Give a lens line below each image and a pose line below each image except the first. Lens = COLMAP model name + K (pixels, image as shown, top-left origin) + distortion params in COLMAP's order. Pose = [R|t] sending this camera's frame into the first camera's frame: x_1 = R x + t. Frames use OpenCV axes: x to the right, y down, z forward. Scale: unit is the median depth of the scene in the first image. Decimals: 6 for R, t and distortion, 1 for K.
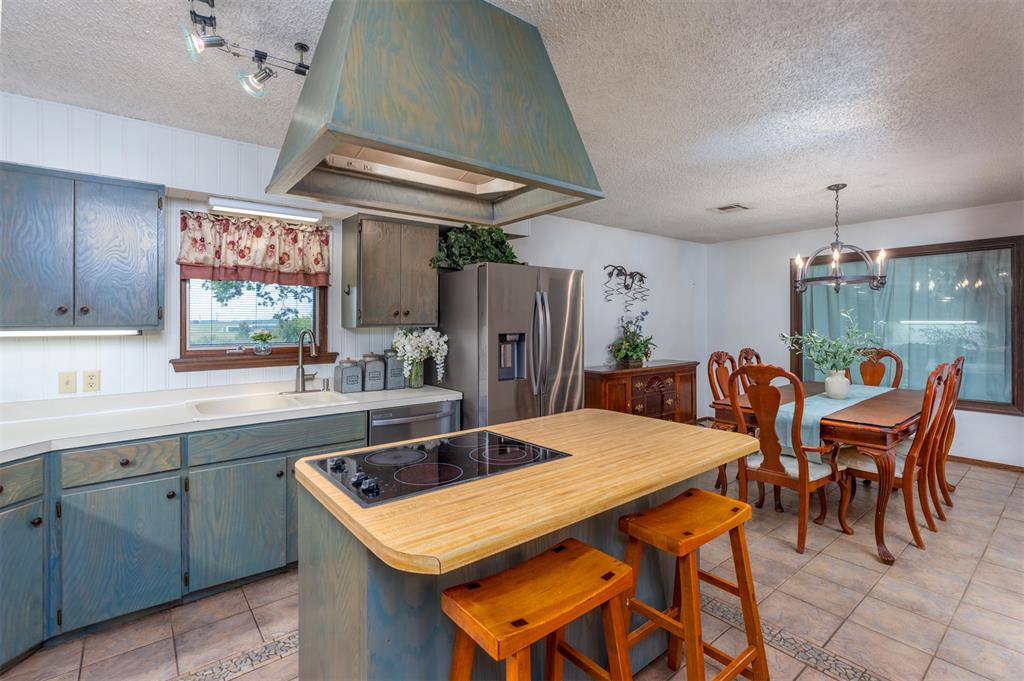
lens RADIAL K [[472.1, 0, 514.1], [0, 472.1, 325.6], [0, 0, 1]] dist [0.001135, 0.000174]
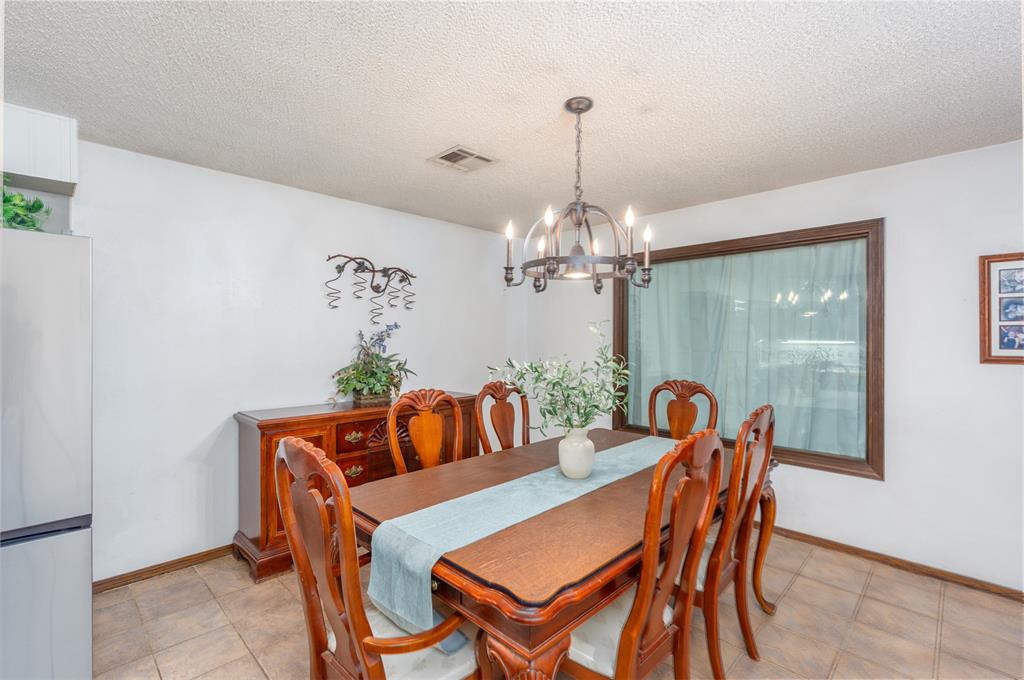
lens RADIAL K [[464.4, 0, 512.0], [0, 464.4, 340.0], [0, 0, 1]] dist [0.000540, 0.000065]
pose [[0.993304, 0.006800, 0.115328, 0.501569], [-0.006309, 0.999969, -0.004619, -0.006239], [-0.115356, 0.003860, 0.993317, 0.418390]]
